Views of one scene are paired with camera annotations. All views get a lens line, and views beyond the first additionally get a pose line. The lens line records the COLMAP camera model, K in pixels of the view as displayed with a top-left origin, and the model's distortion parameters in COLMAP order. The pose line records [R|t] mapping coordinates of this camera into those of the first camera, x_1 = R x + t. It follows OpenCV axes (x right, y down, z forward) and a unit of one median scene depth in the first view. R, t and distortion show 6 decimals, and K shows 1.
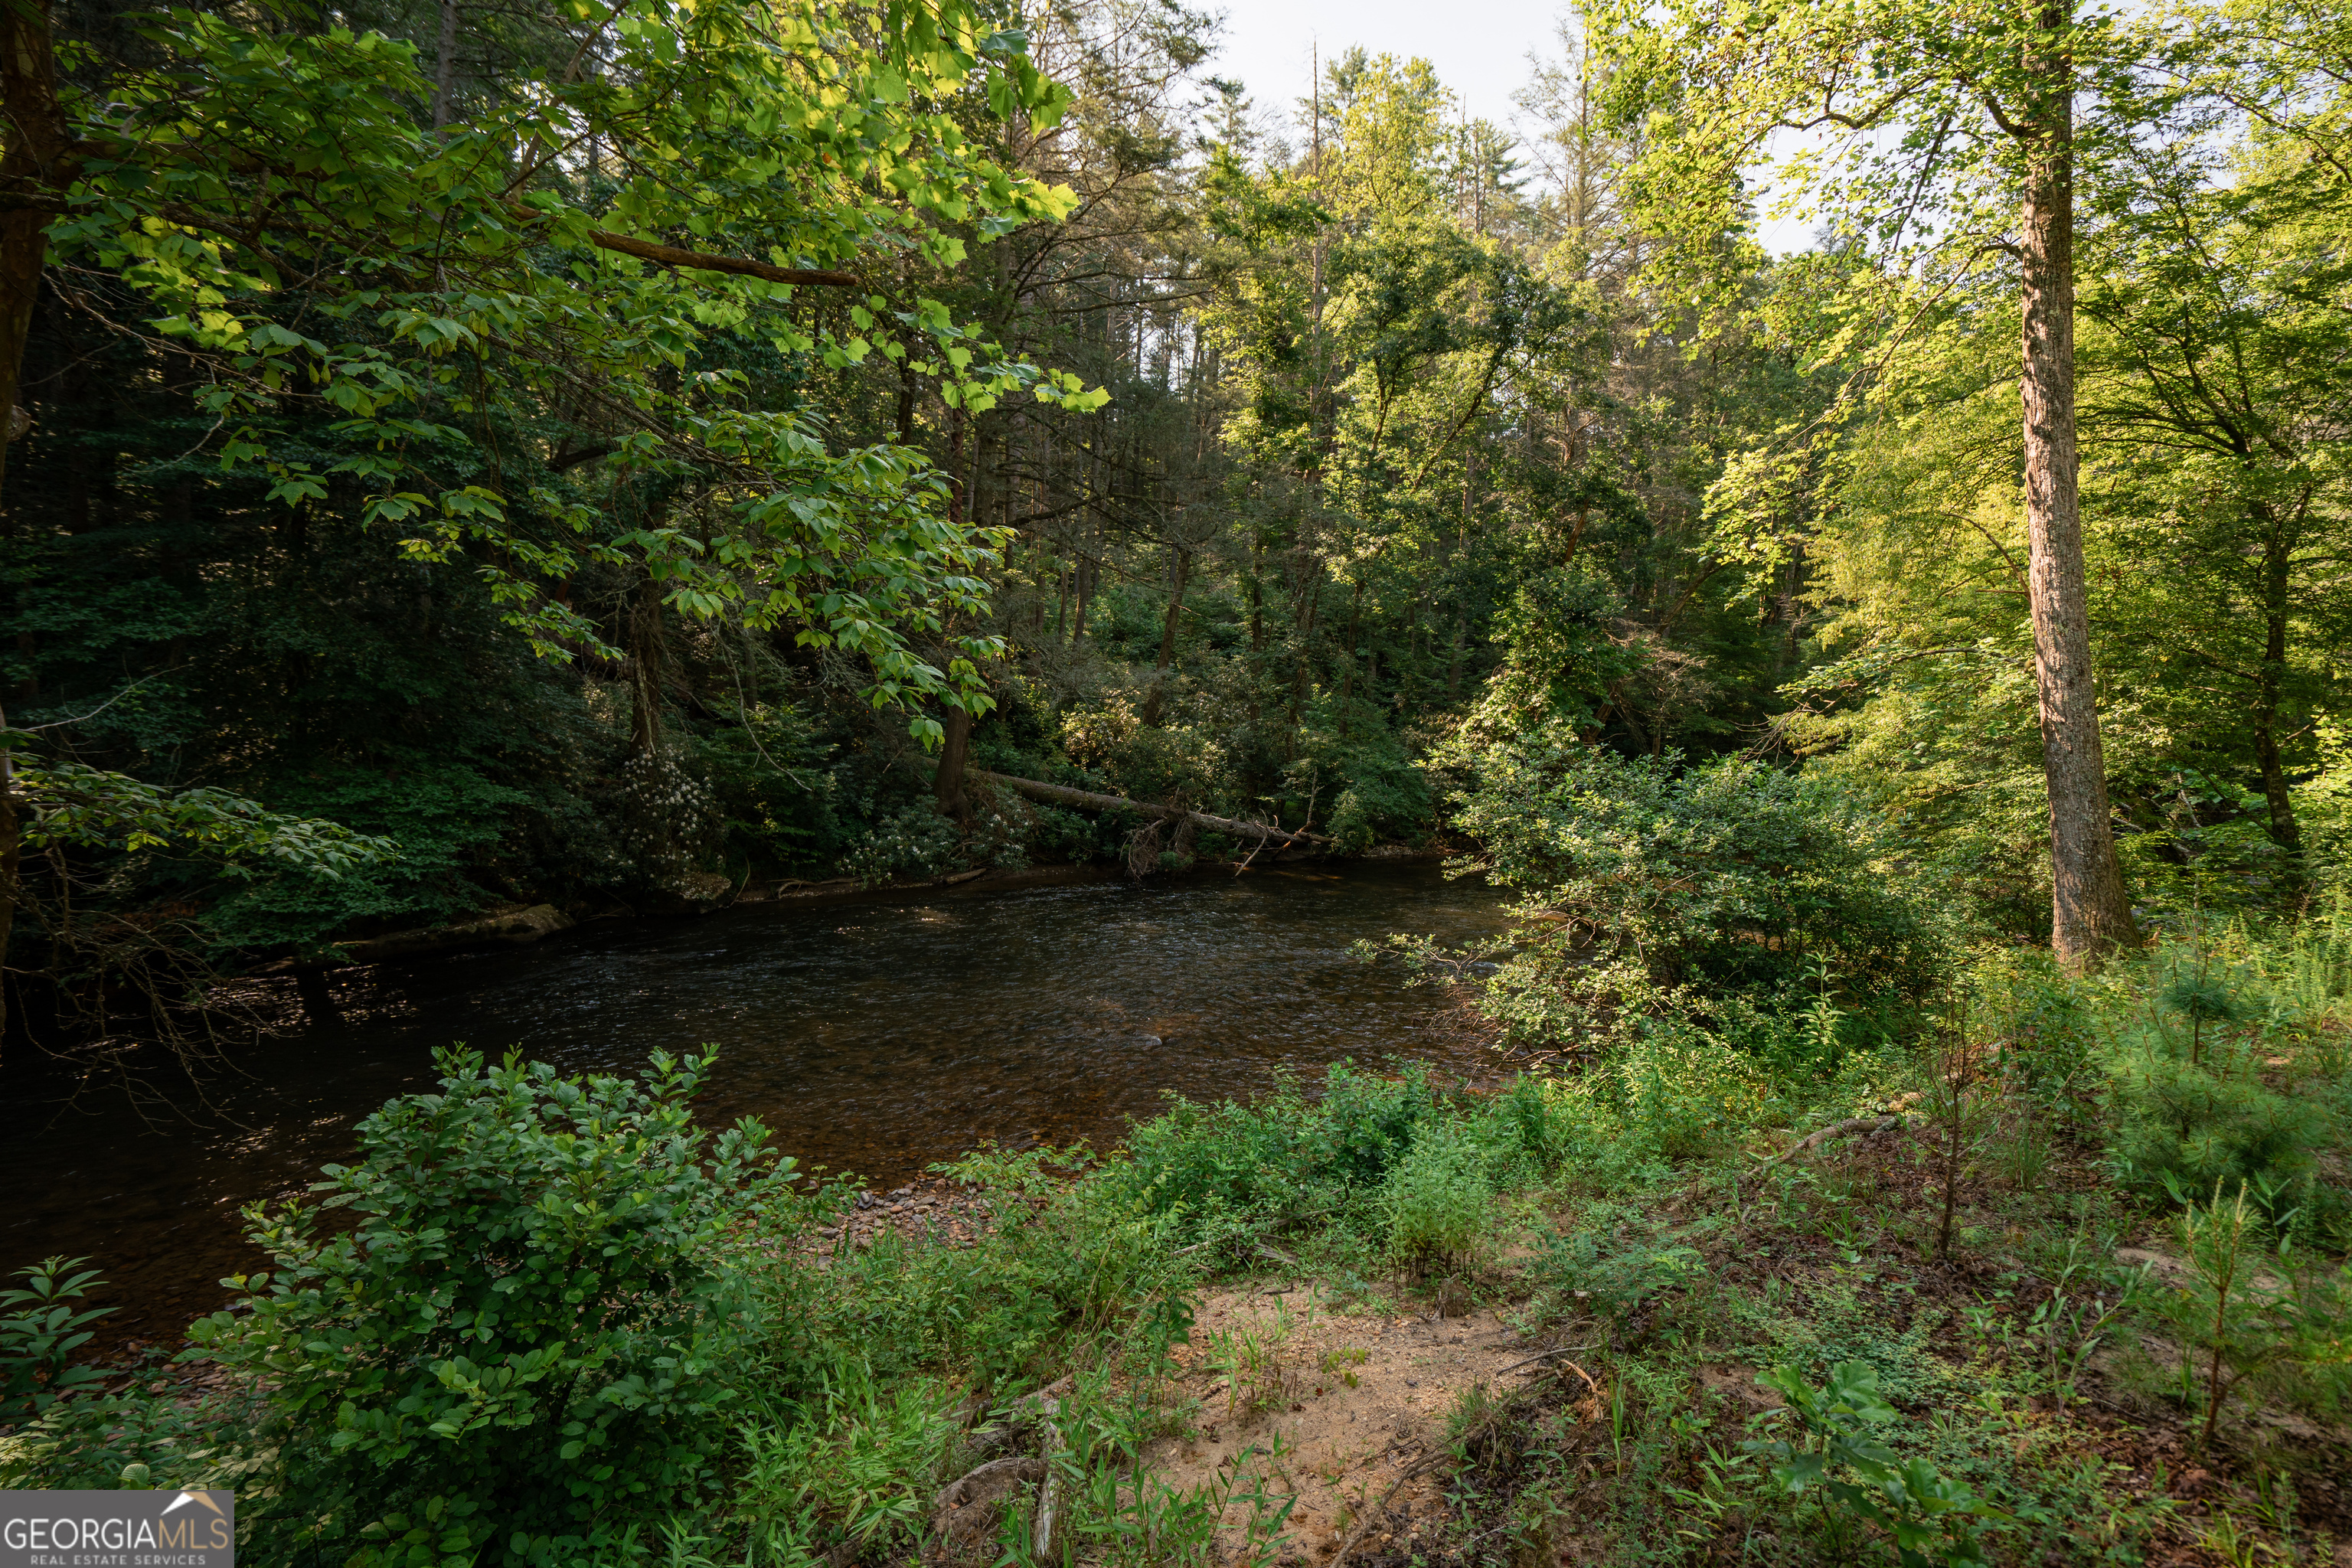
lens RADIAL K [[1057.0, 0, 1161.1], [0, 1057.0, 772.4], [0, 0, 1]] dist [-0.025983, 0.002182]
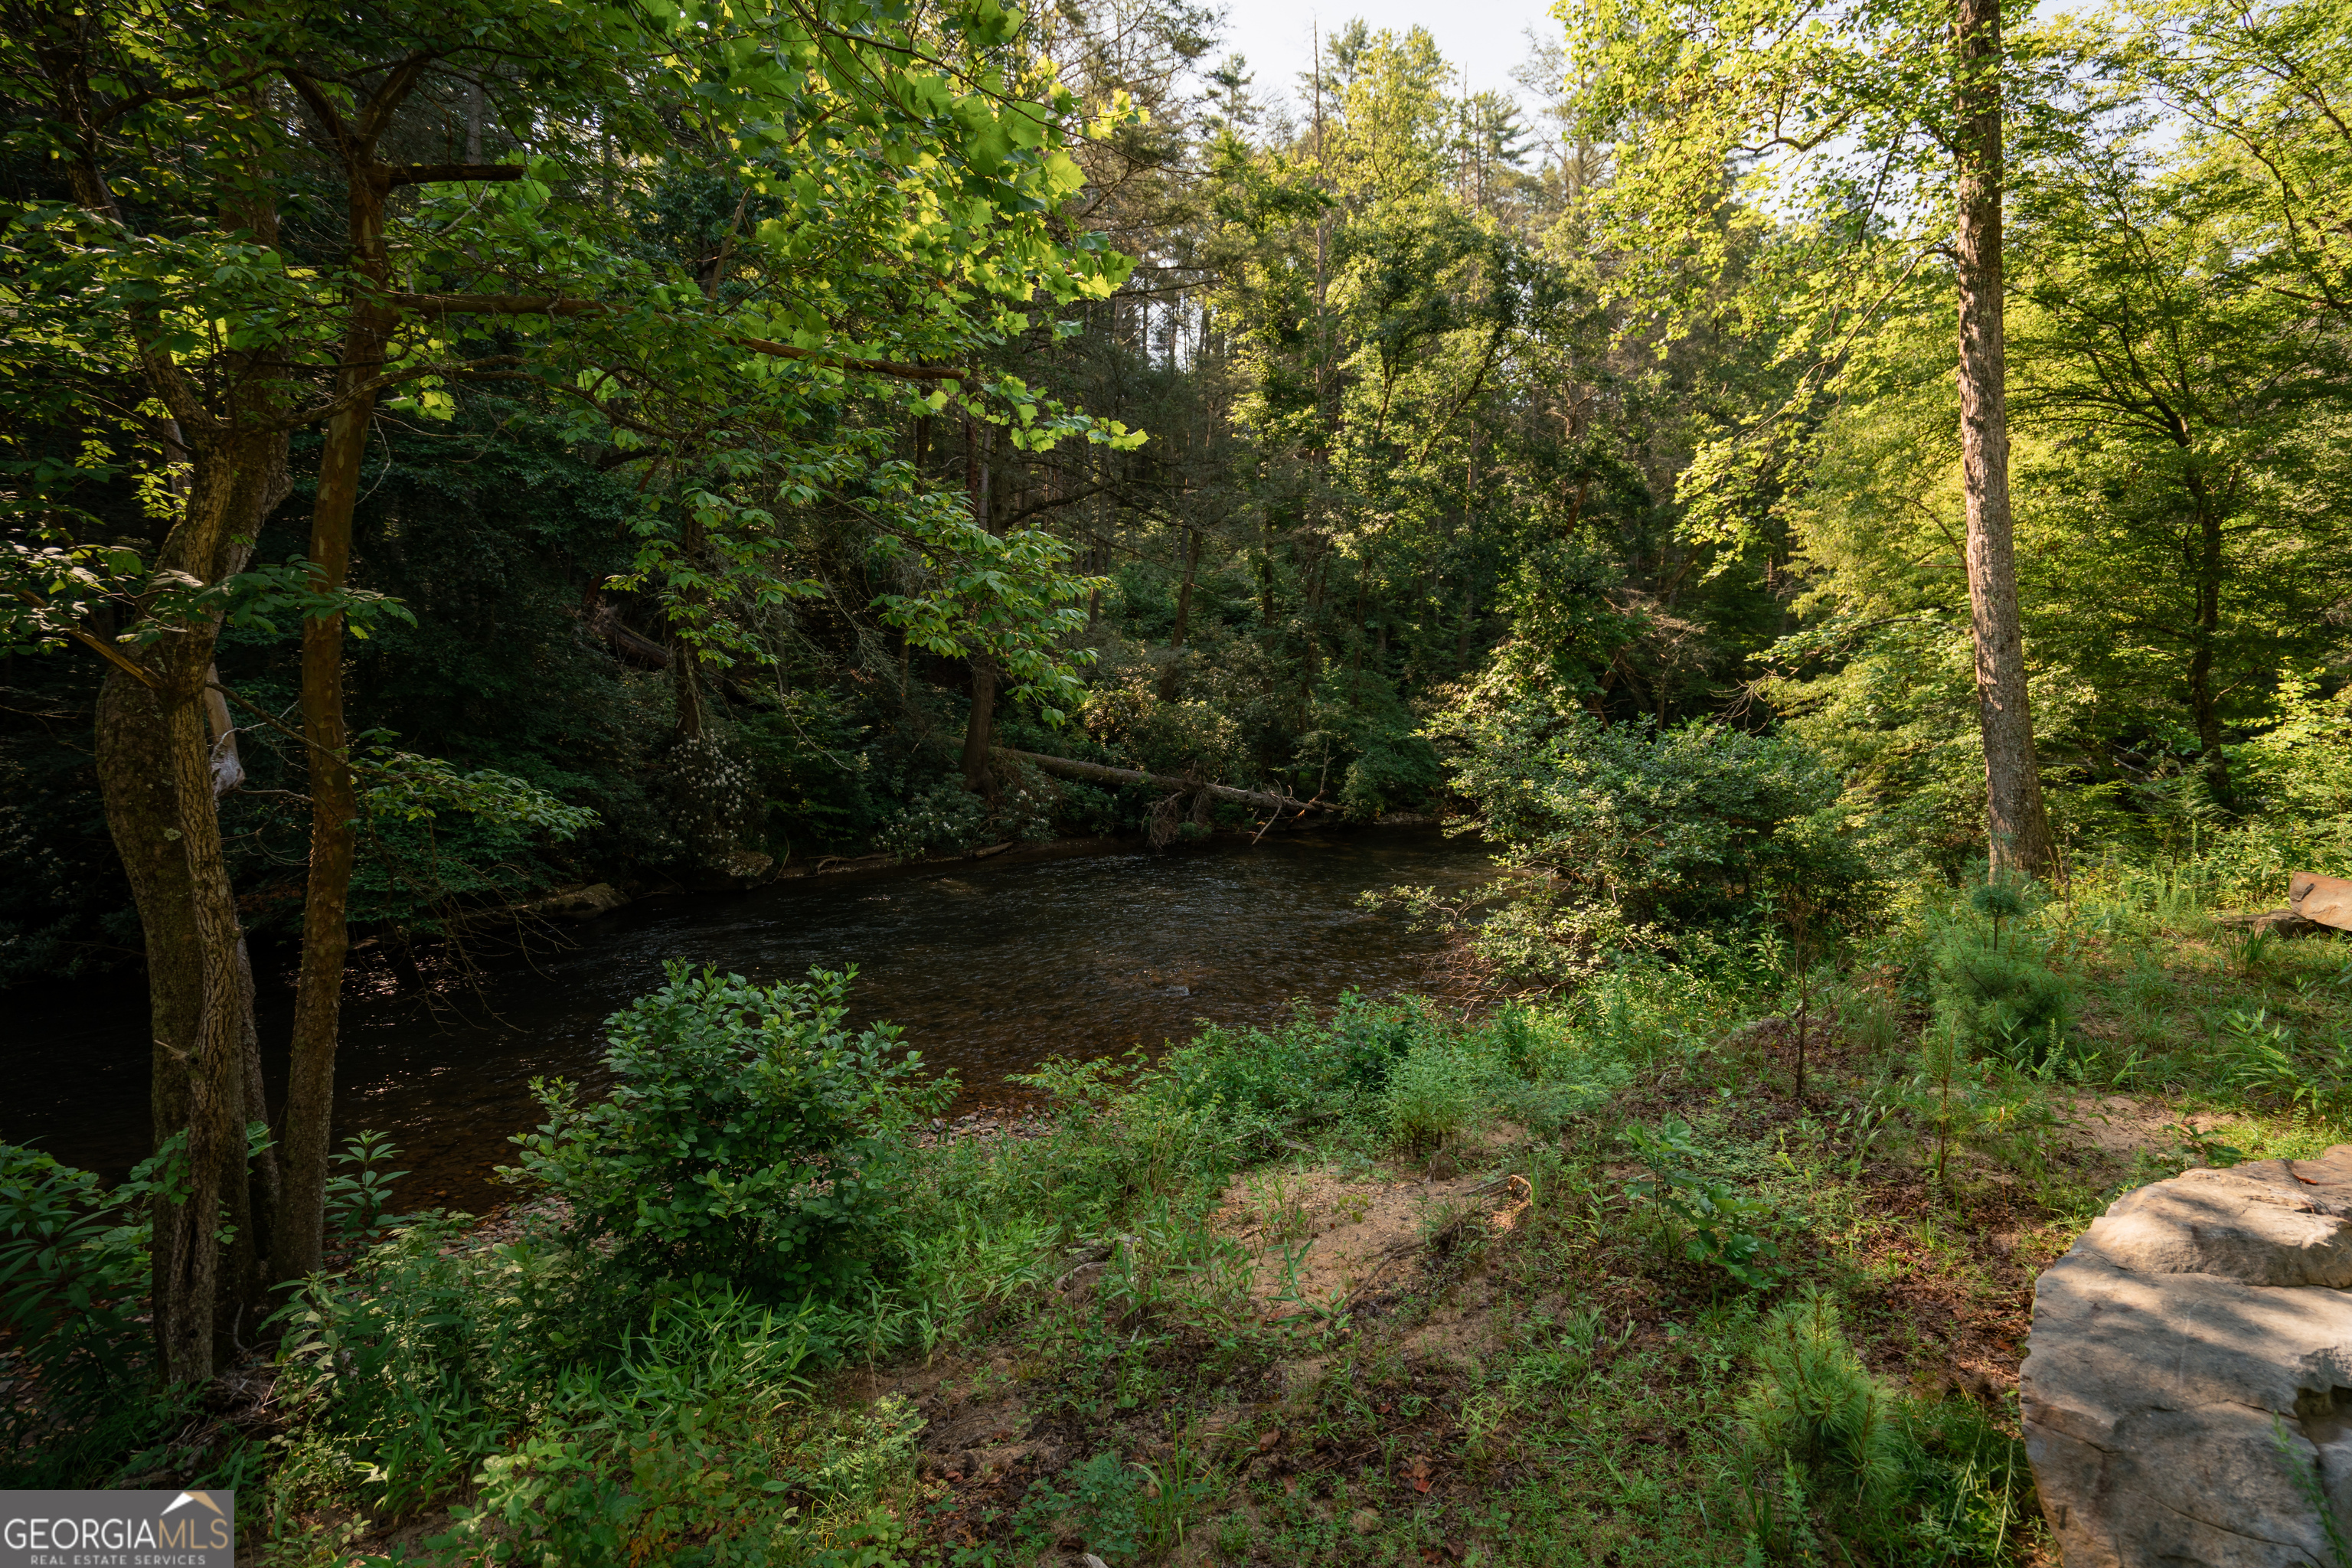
lens RADIAL K [[1057.0, 0, 1168.0], [0, 1057.0, 778.8], [0, 0, 1]] dist [-0.025983, 0.002182]
pose [[0.999764, -0.020758, -0.006425, -0.011238], [0.020941, 0.999335, 0.029852, 0.001250], [0.005801, -0.029980, 0.999534, -0.101255]]
